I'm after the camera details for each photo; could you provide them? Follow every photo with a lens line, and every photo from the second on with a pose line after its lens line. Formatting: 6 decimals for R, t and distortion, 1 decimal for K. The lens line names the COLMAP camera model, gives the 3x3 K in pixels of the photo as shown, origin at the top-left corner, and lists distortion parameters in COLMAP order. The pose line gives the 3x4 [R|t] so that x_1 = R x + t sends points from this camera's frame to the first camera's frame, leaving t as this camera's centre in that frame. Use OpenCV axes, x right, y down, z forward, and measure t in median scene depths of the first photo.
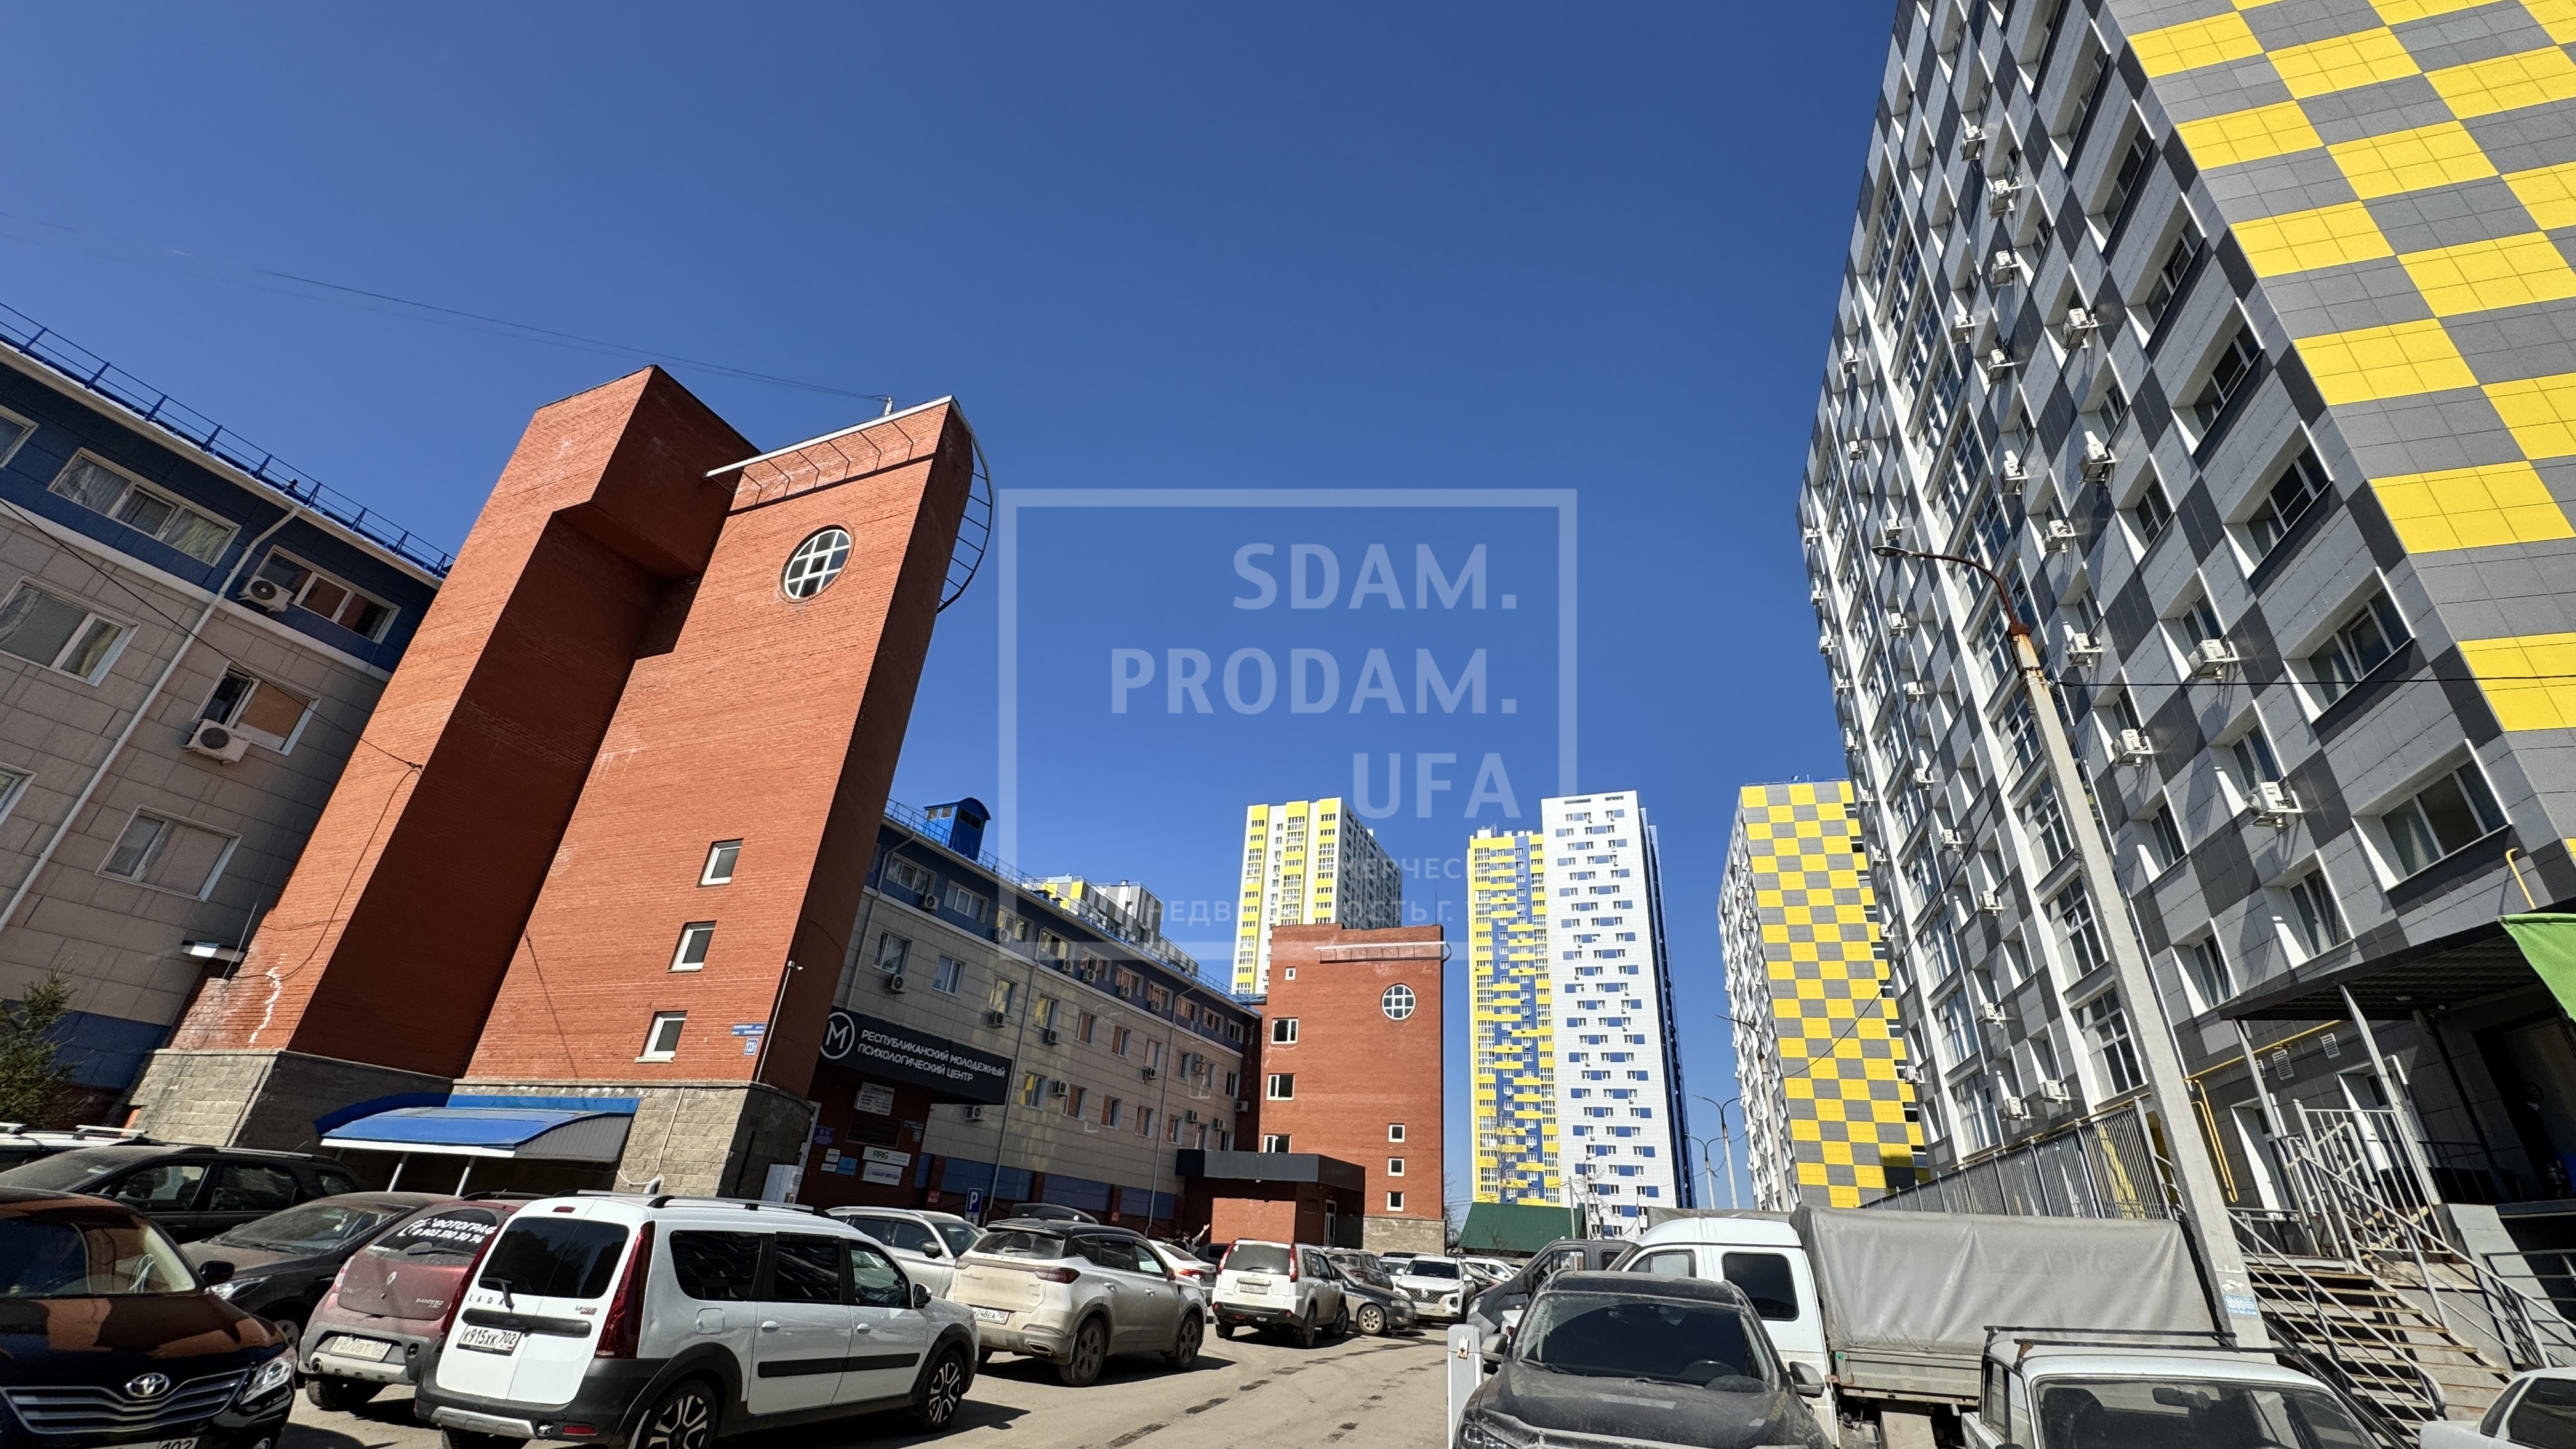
lens RADIAL K [[1040.0, 0, 1288.0], [0, 1040.0, 724.5], [0, 0, 1]] dist [0.000908, 0.000171]
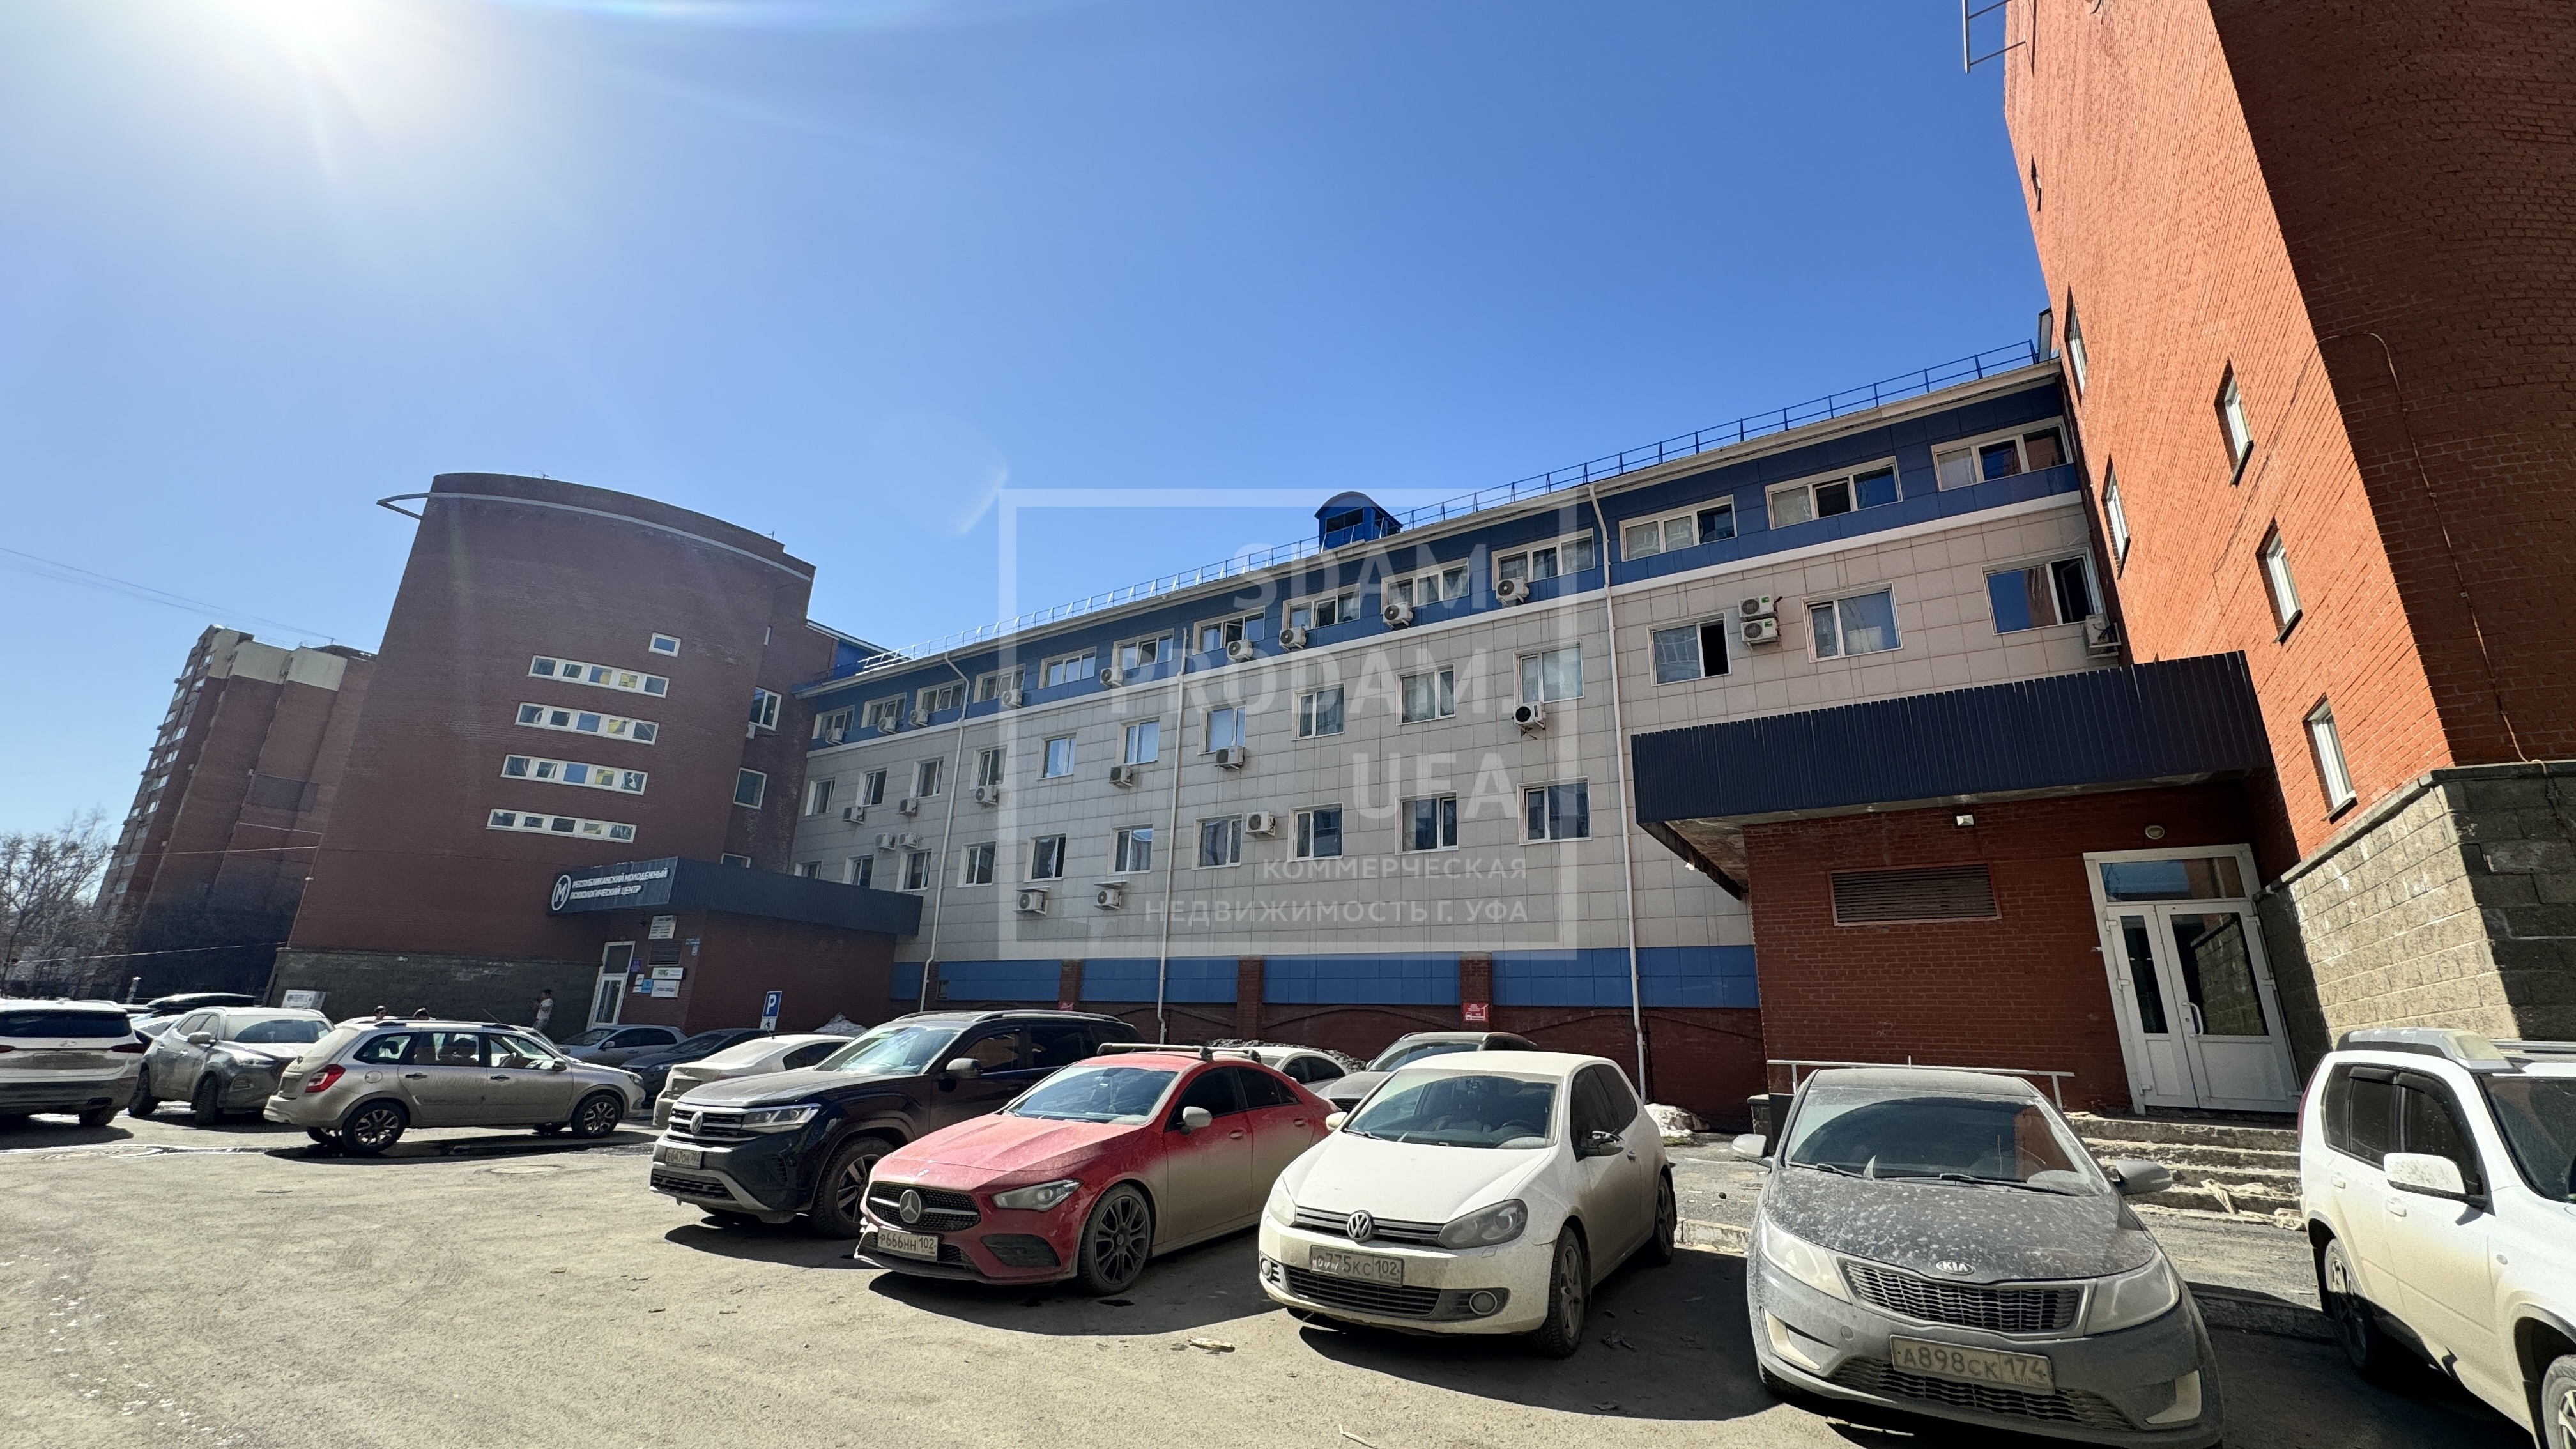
lens RADIAL K [[1040.0, 0, 1288.0], [0, 1040.0, 724.5], [0, 0, 1]] dist [0.000908, 0.000171]
pose [[-0.296397, -0.275548, -0.914452, 0.343065], [0.390850, 0.838631, -0.379386, 0.529344], [0.871427, -0.469862, -0.140870, 1.117462]]
